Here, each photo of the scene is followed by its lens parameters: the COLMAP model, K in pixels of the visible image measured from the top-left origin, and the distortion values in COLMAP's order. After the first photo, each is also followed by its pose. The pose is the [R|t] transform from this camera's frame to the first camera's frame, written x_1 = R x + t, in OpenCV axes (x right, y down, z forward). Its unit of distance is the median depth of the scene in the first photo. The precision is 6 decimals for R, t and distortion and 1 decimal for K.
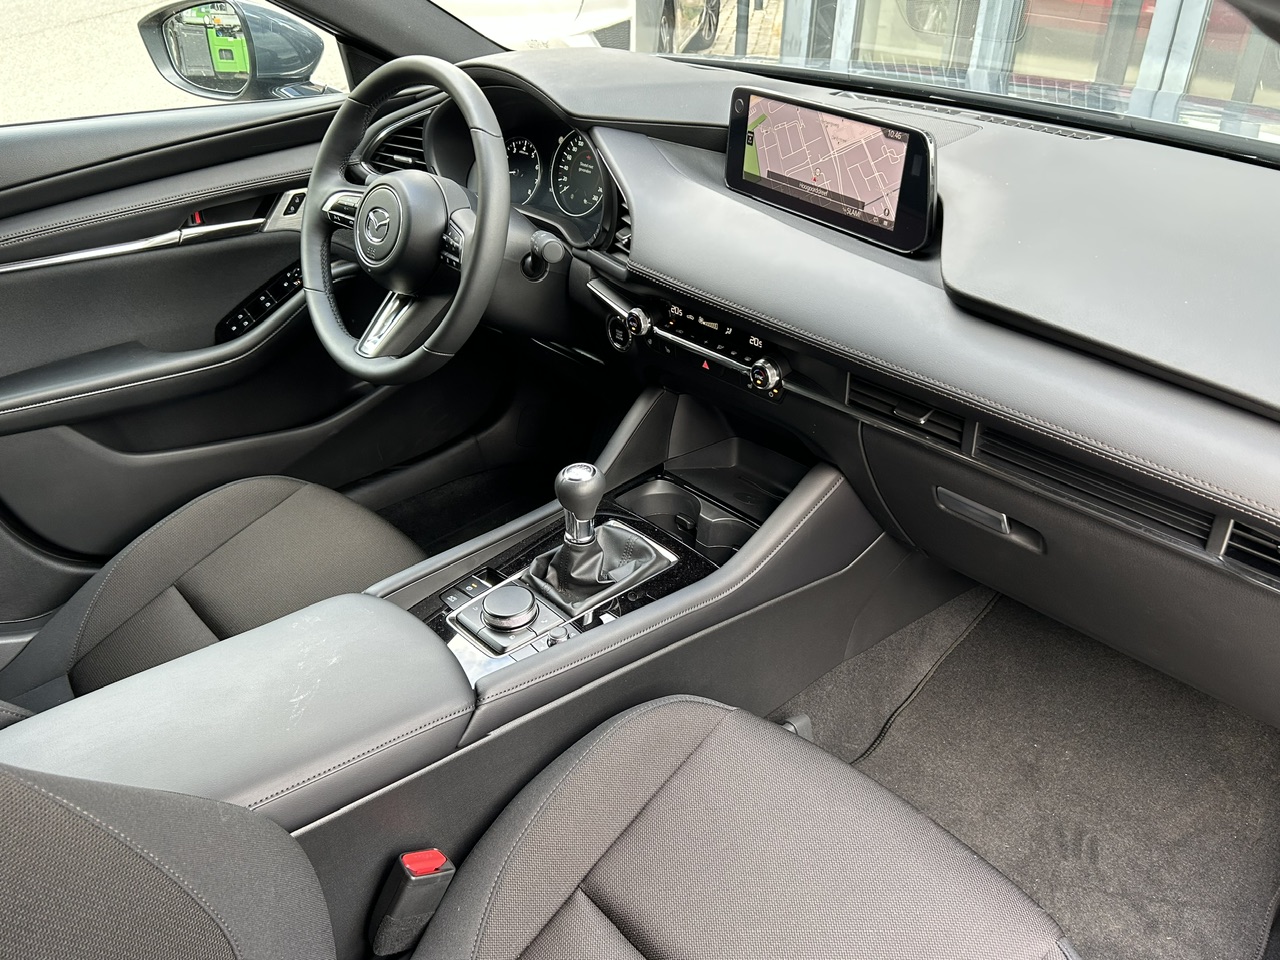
lens RADIAL K [[1027.6, 0, 643.6], [0, 1027.6, 479.9], [0, 0, 1]] dist [0.031236, -0.041694]
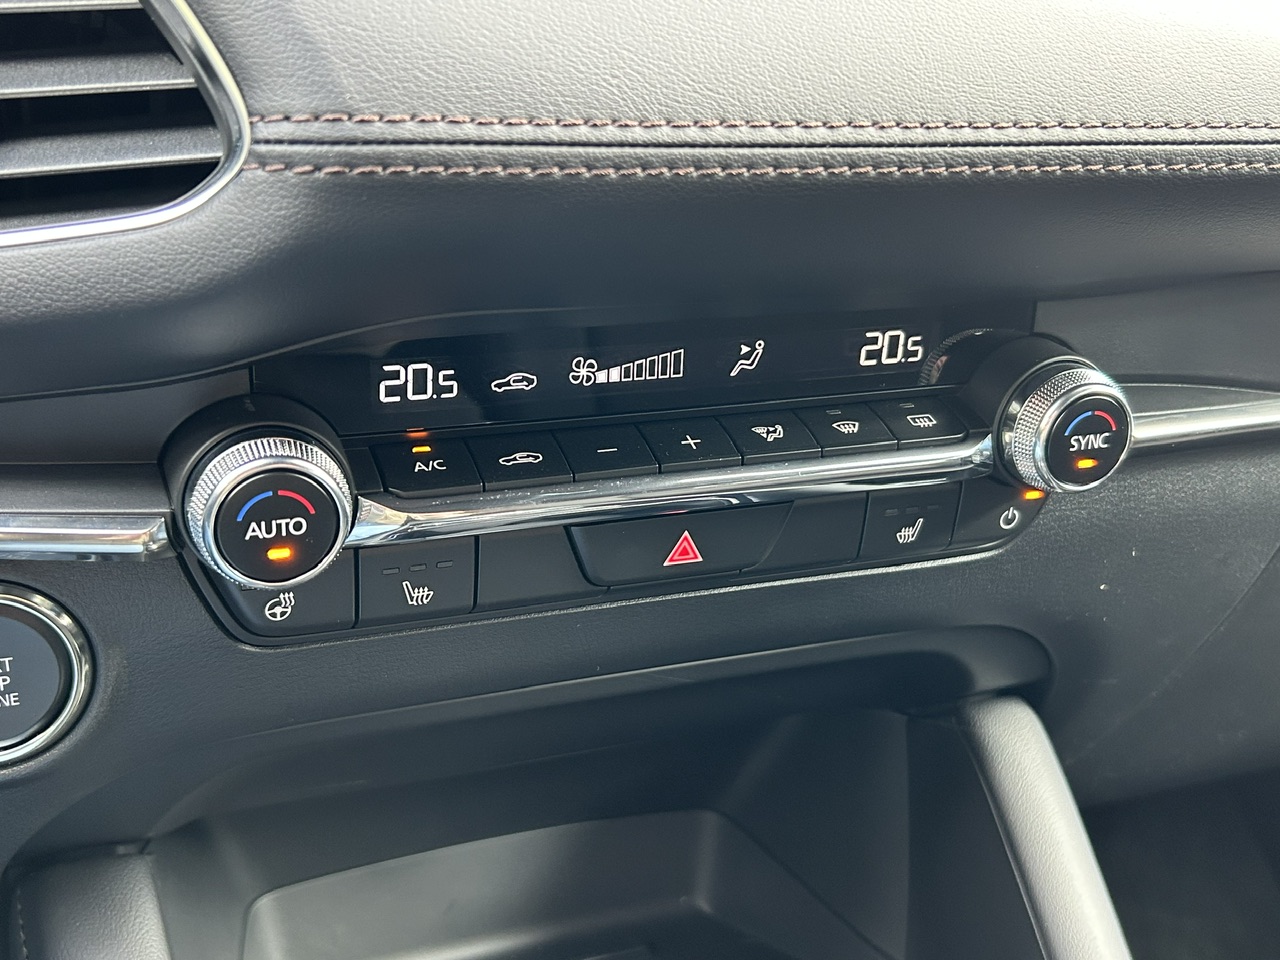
lens RADIAL K [[1505.7, 0, 633.0], [0, 1505.7, 478.6], [0, 0, 1]] dist [0.079016, 0.000000]
pose [[0.358098, -0.307412, 0.881626, -0.211609], [0.453974, 0.882442, 0.123302, -0.162120], [-0.815888, 0.356081, 0.455558, 0.821031]]
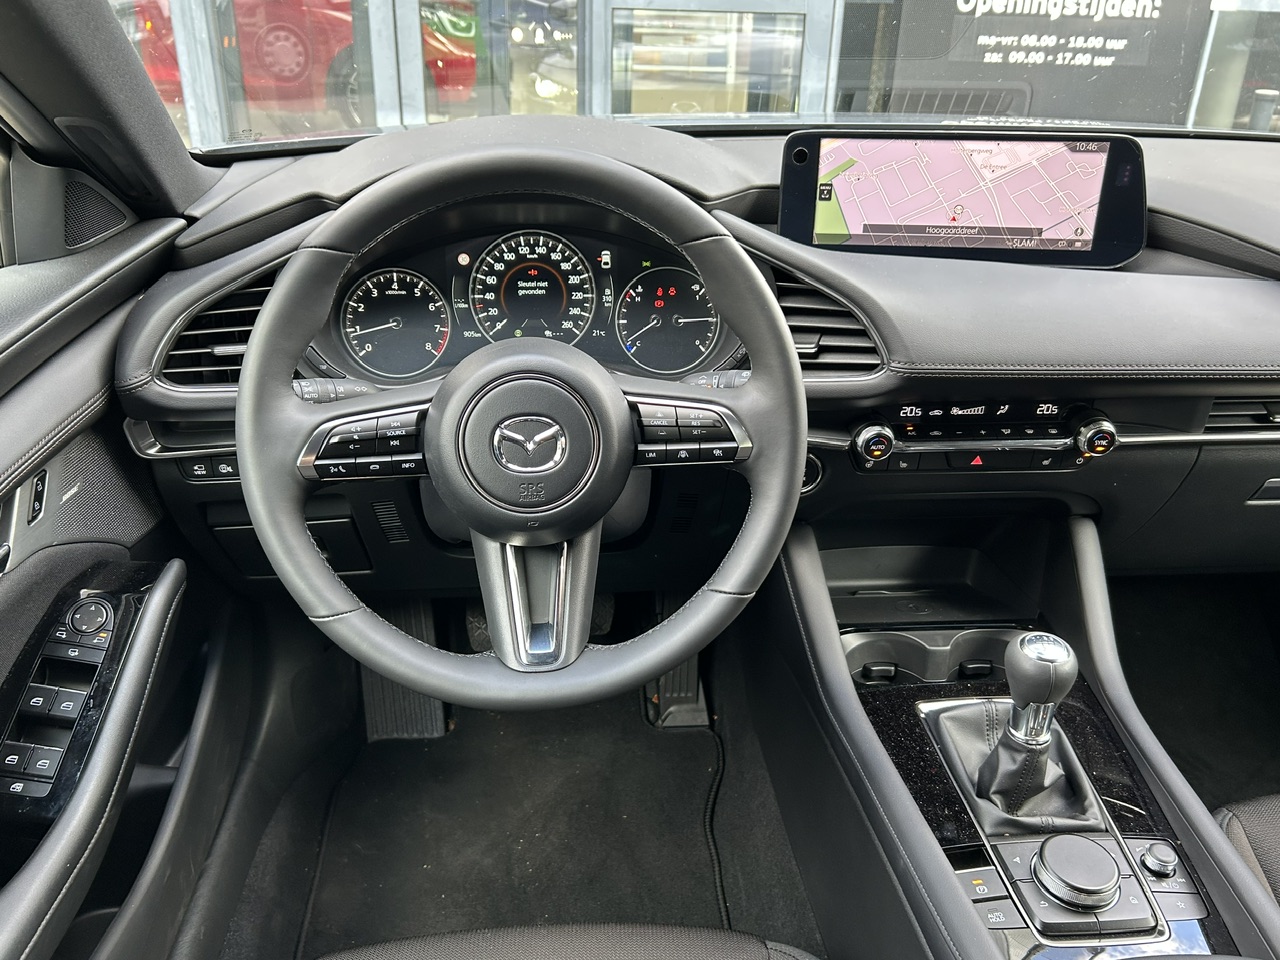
lens RADIAL K [[1027.6, 0, 641.2], [0, 1027.6, 502.6], [0, 0, 1]] dist [0.031236, -0.041694]
pose [[0.620227, -0.363163, 0.695292, -0.645389], [0.394519, 0.910529, 0.123659, -0.272660], [-0.677992, 0.197609, 0.708009, 0.588110]]
